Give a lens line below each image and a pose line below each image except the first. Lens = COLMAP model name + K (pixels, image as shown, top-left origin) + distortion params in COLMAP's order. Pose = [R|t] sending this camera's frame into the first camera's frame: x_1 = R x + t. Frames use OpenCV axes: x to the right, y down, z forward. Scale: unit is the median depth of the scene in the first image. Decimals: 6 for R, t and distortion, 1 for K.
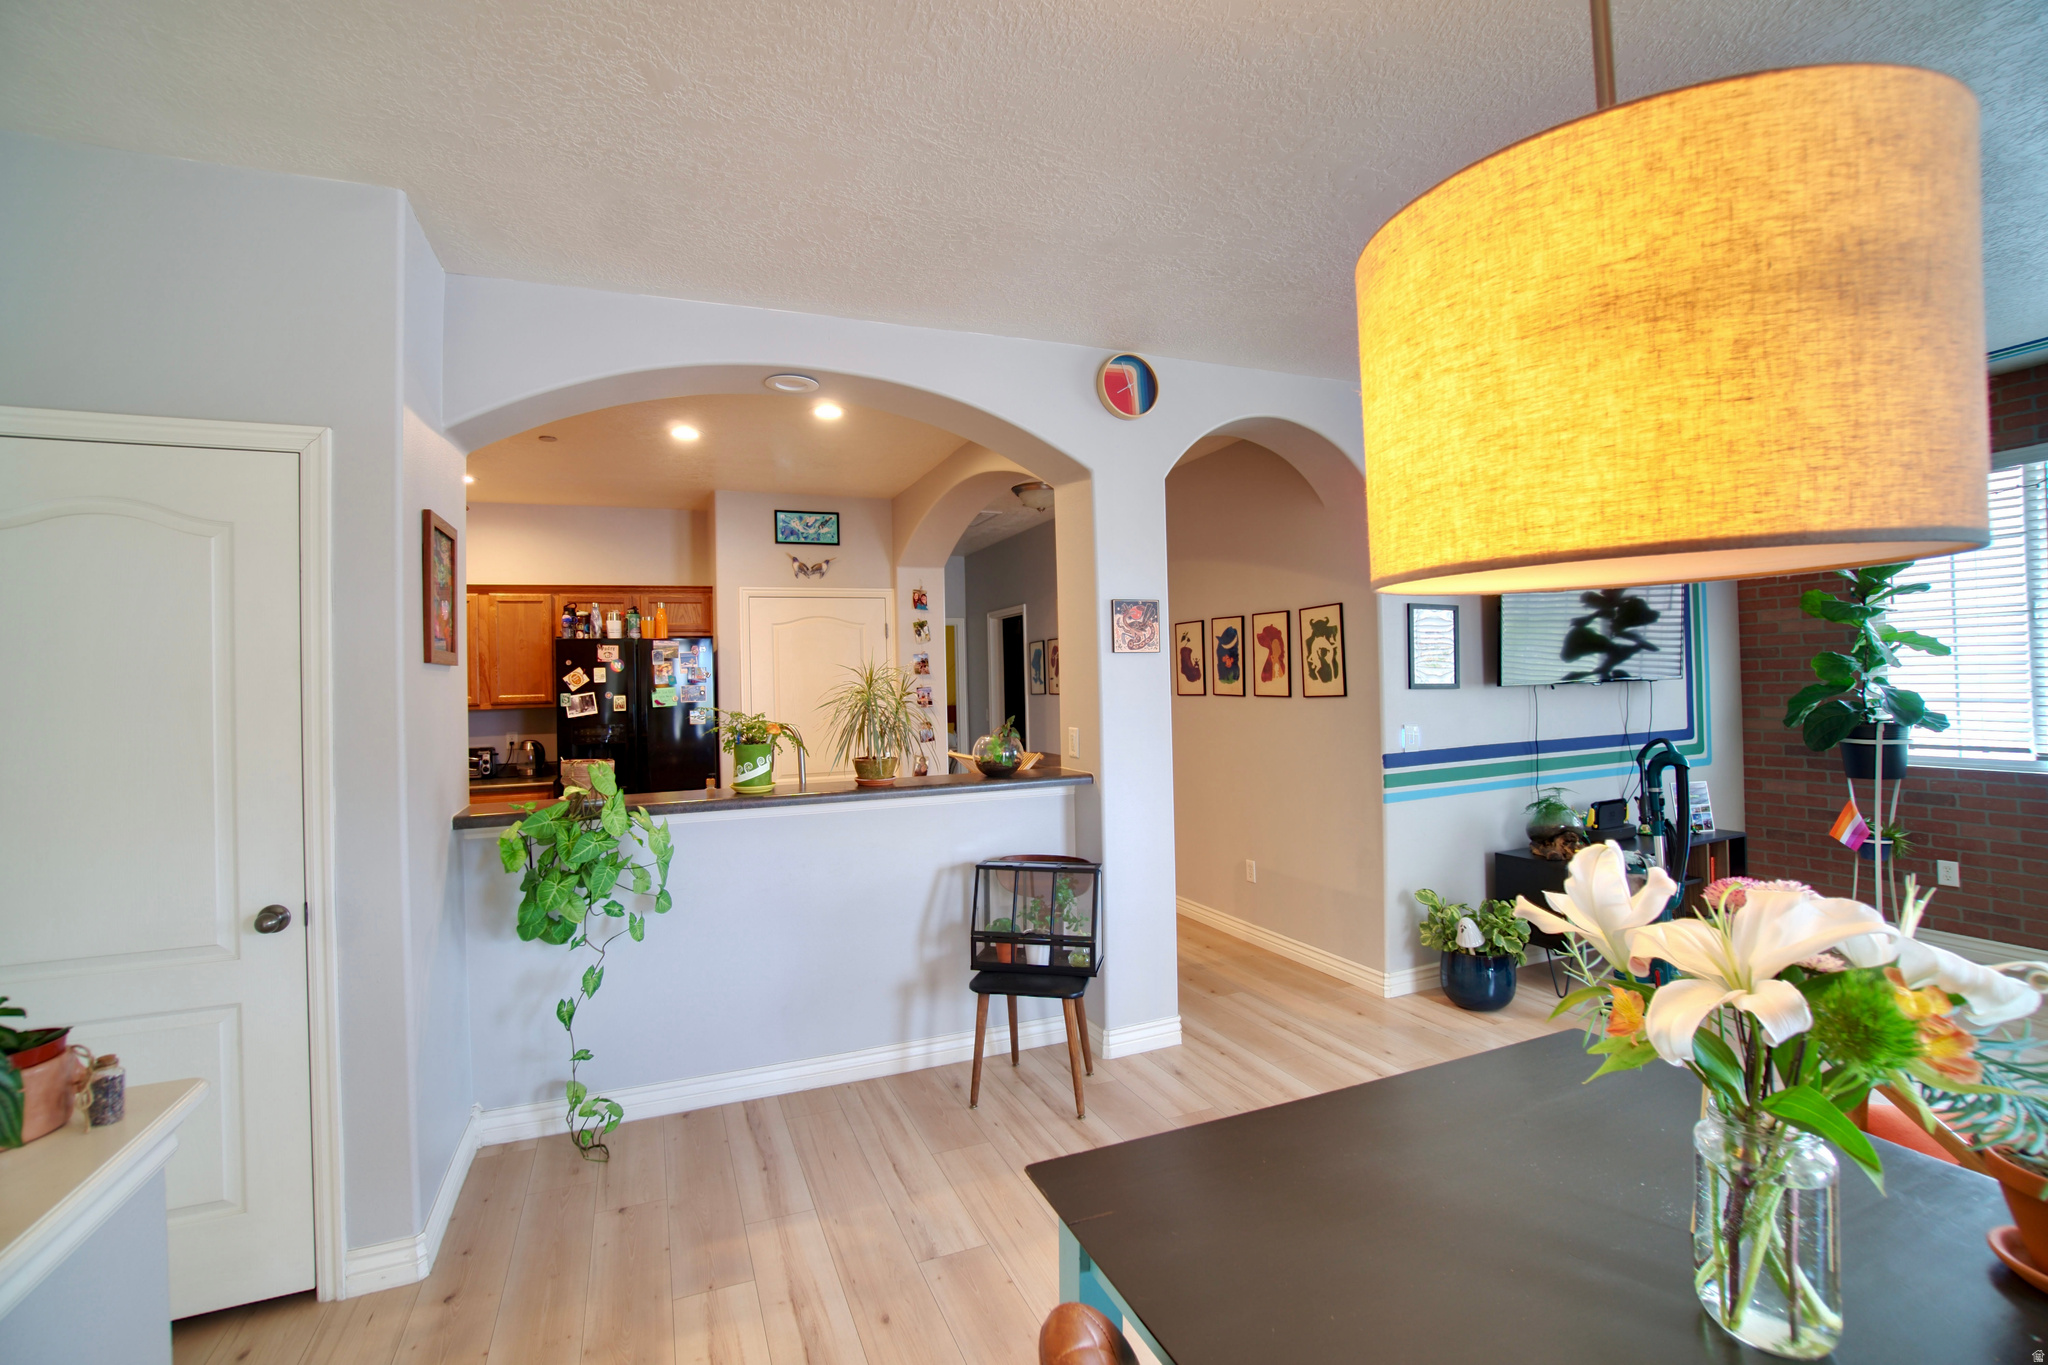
lens RADIAL K [[901.2, 0, 1007.8], [0, 901.2, 672.5], [0, 0, 1]] dist [-0.062922, 0.022636]
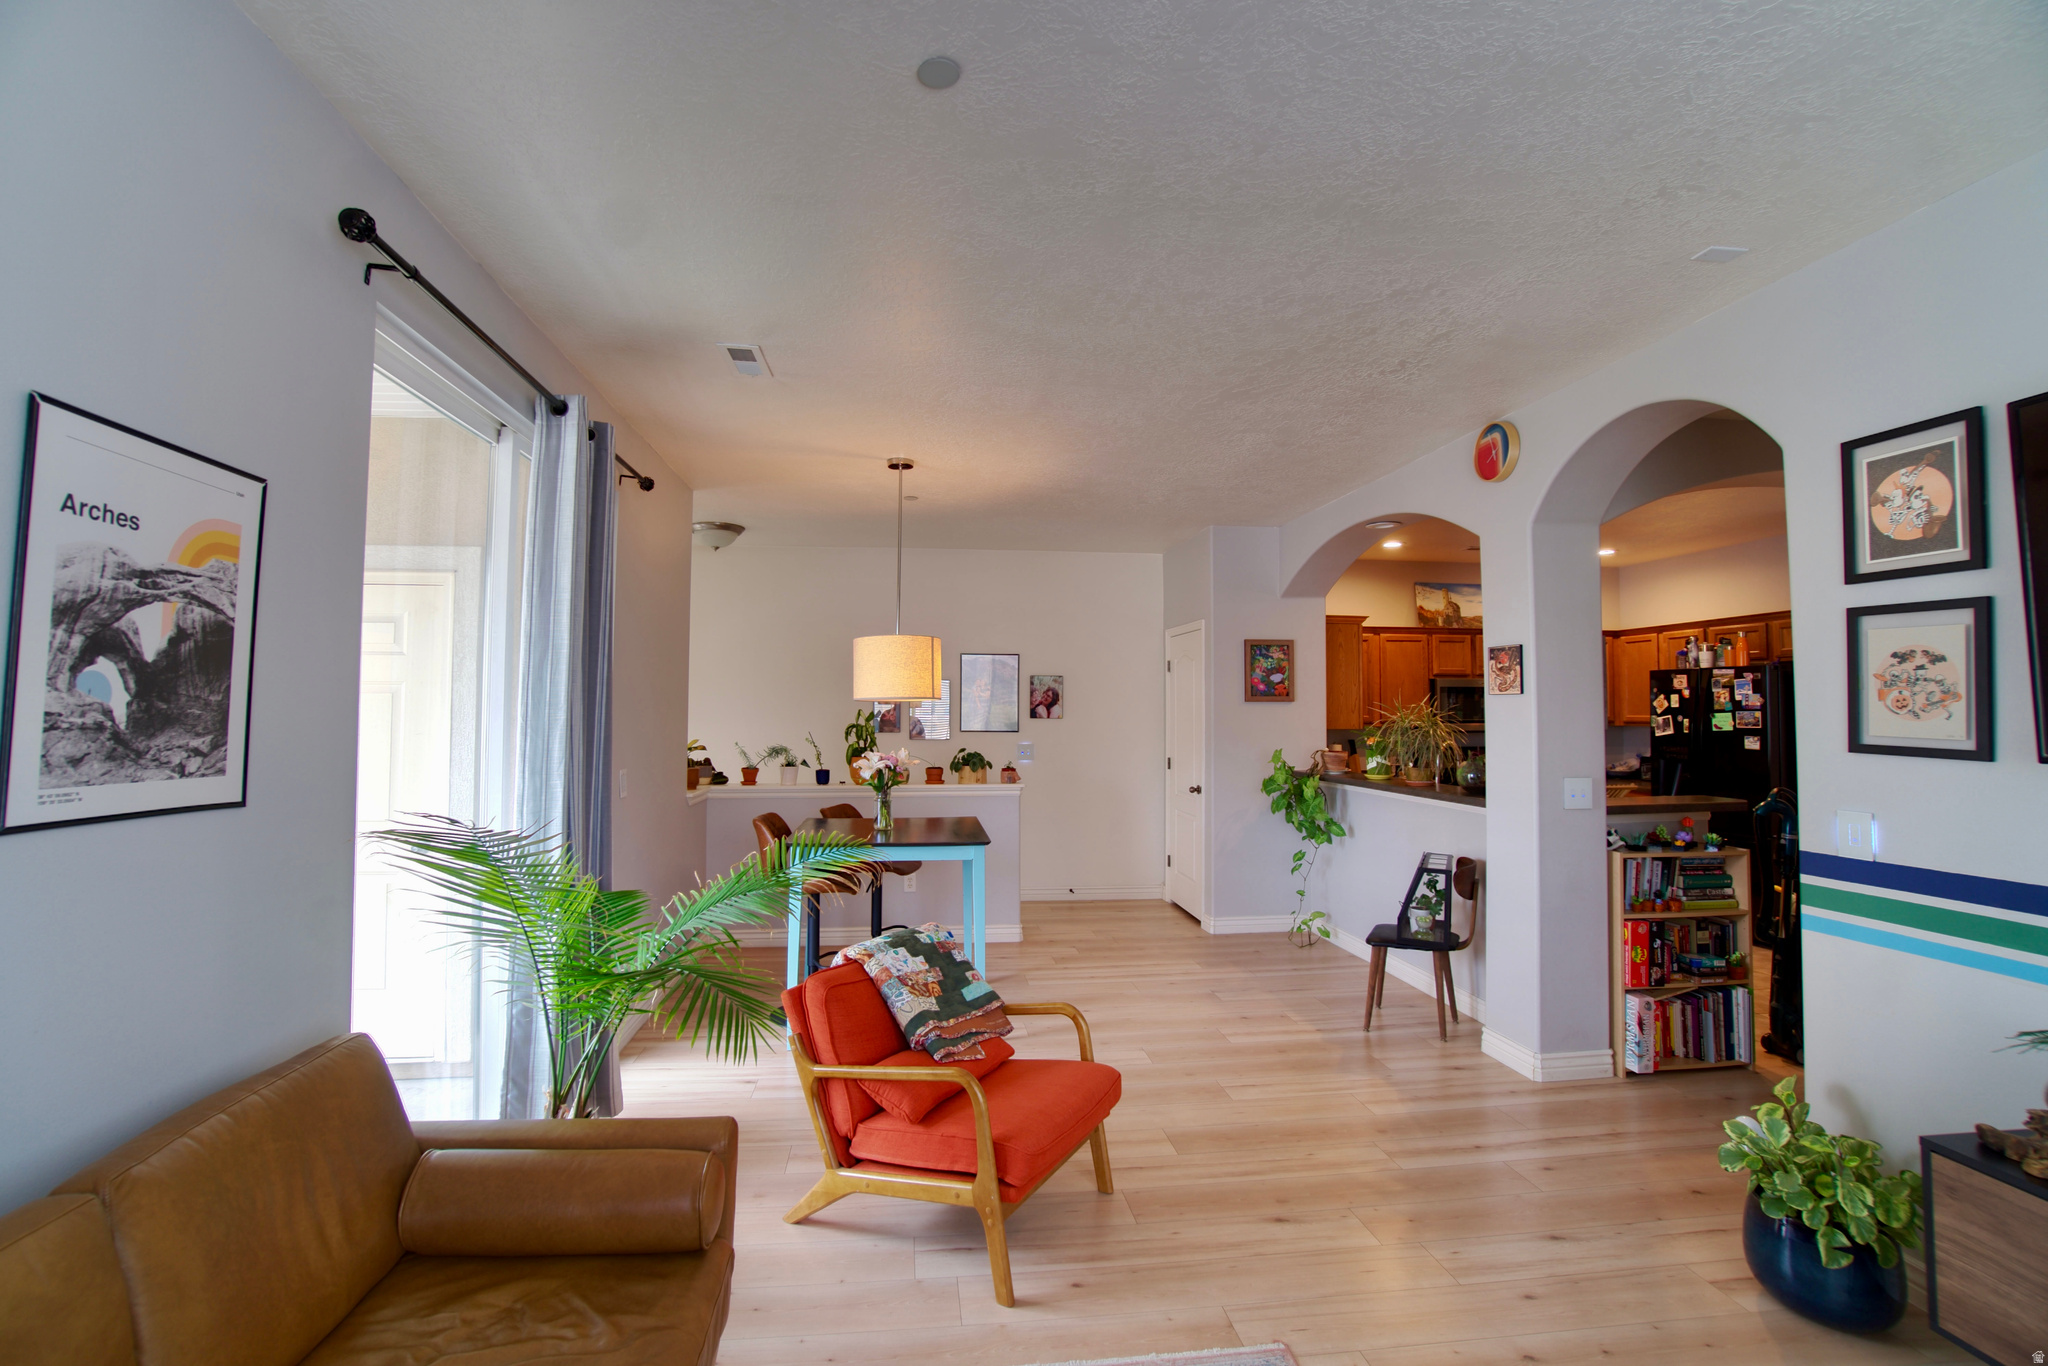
lens RADIAL K [[904.0, 0, 1006.5], [0, 904.0, 668.3], [0, 0, 1]] dist [-0.063176, 0.023226]
pose [[-0.269830, -0.020116, -0.962698, 0.967139], [0.015197, 0.999568, -0.025146, -0.026003], [0.962788, -0.021416, -0.269408, 0.512150]]
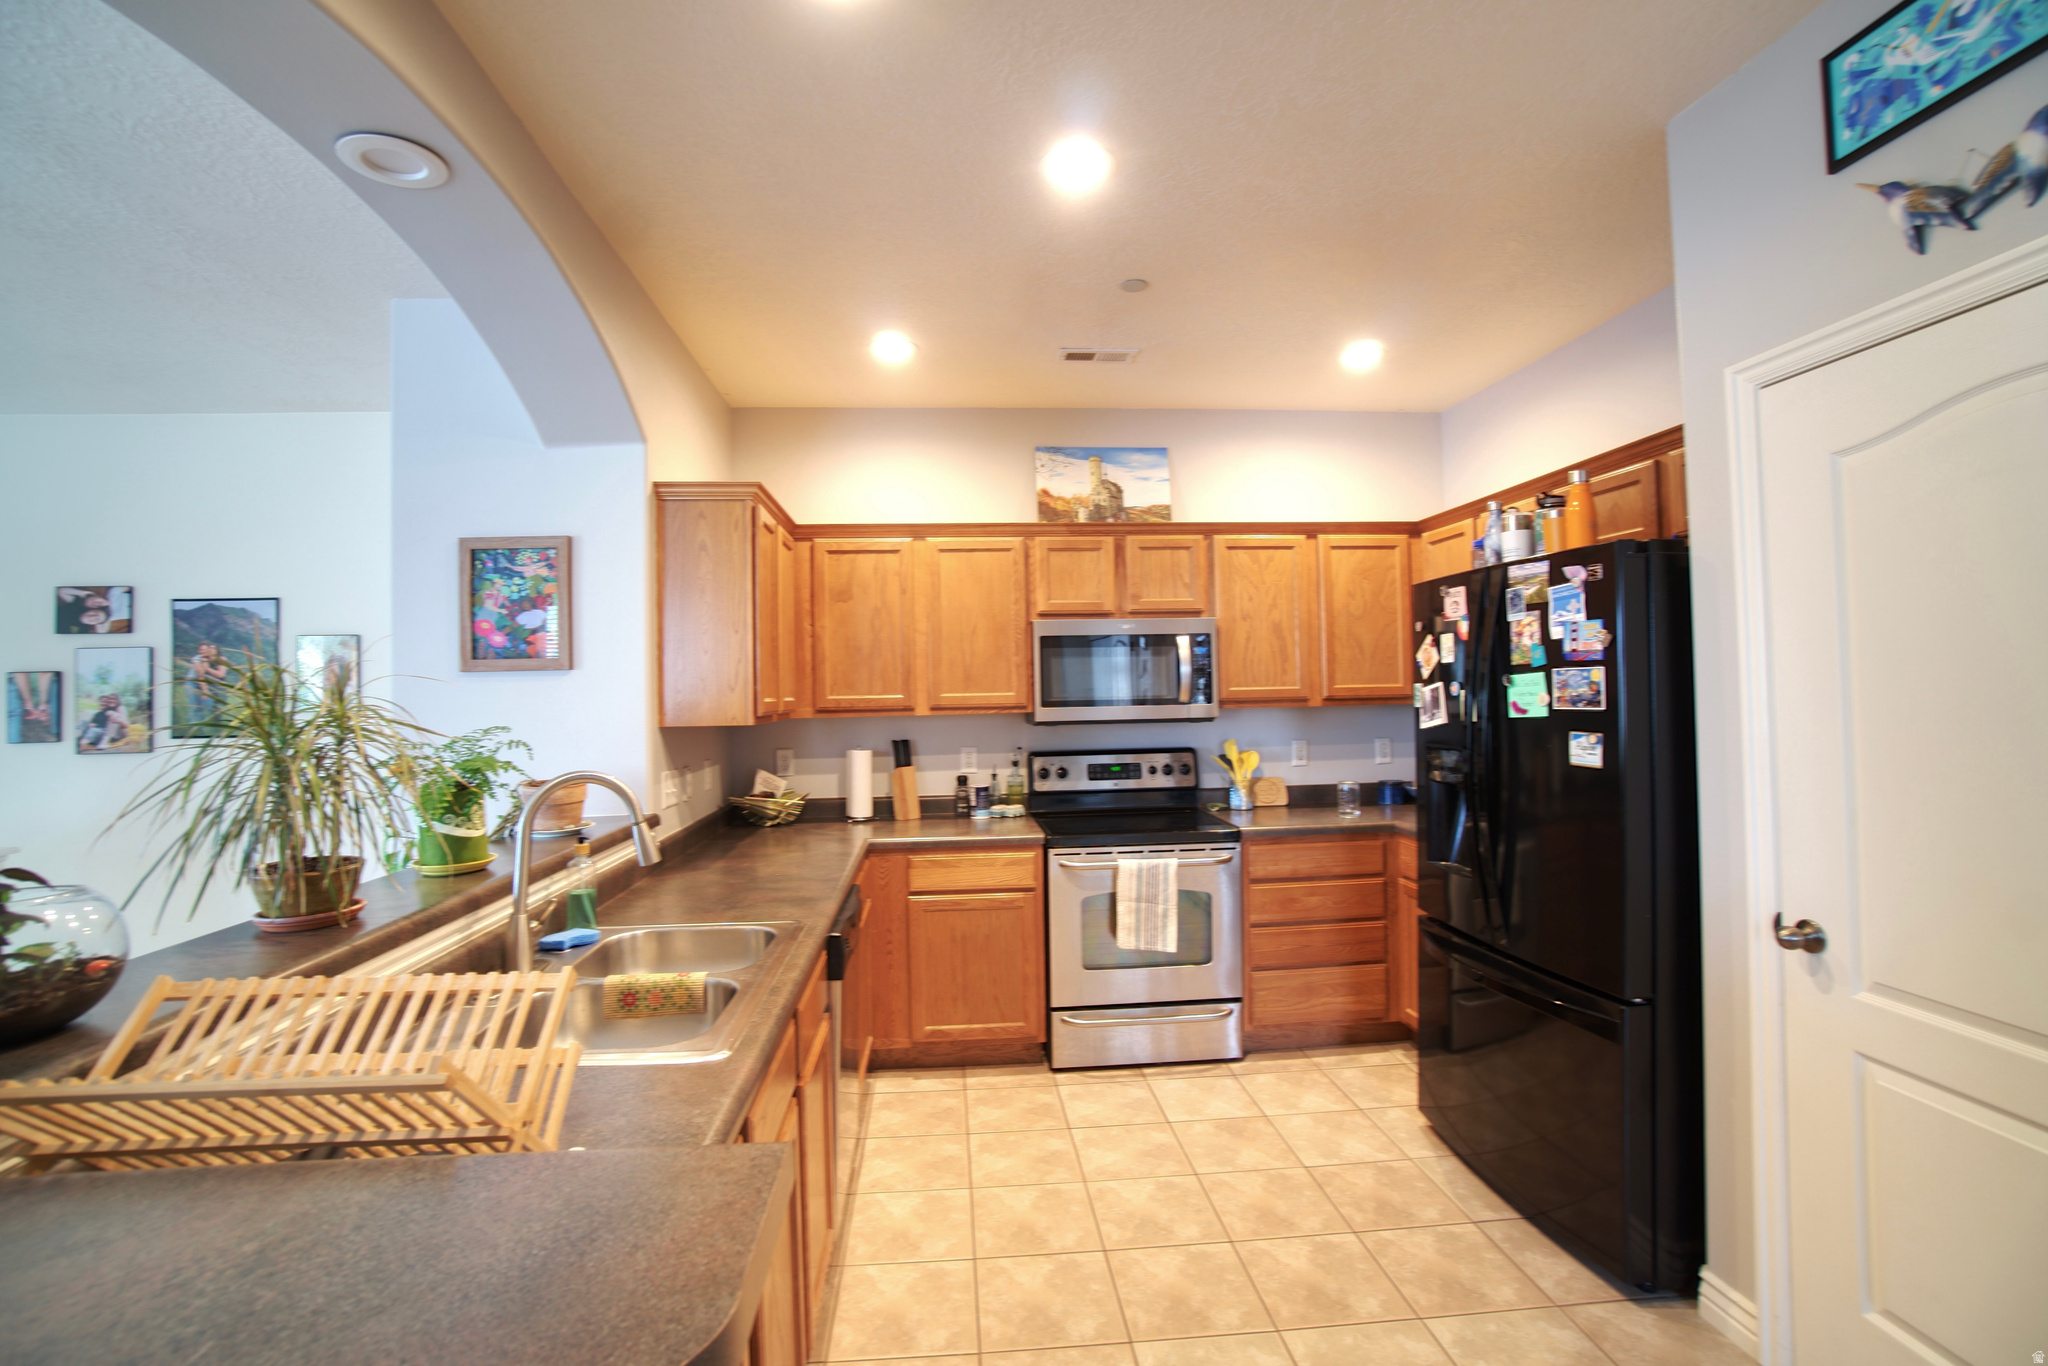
lens RADIAL K [[901.2, 0, 1007.8], [0, 901.2, 673.0], [0, 0, 1]] dist [-0.062922, 0.022636]
pose [[-0.316358, 0.010713, -0.948579, 0.109172], [0.038452, 0.999259, -0.001538, 0.009057], [0.947860, -0.036962, -0.316536, 1.008617]]
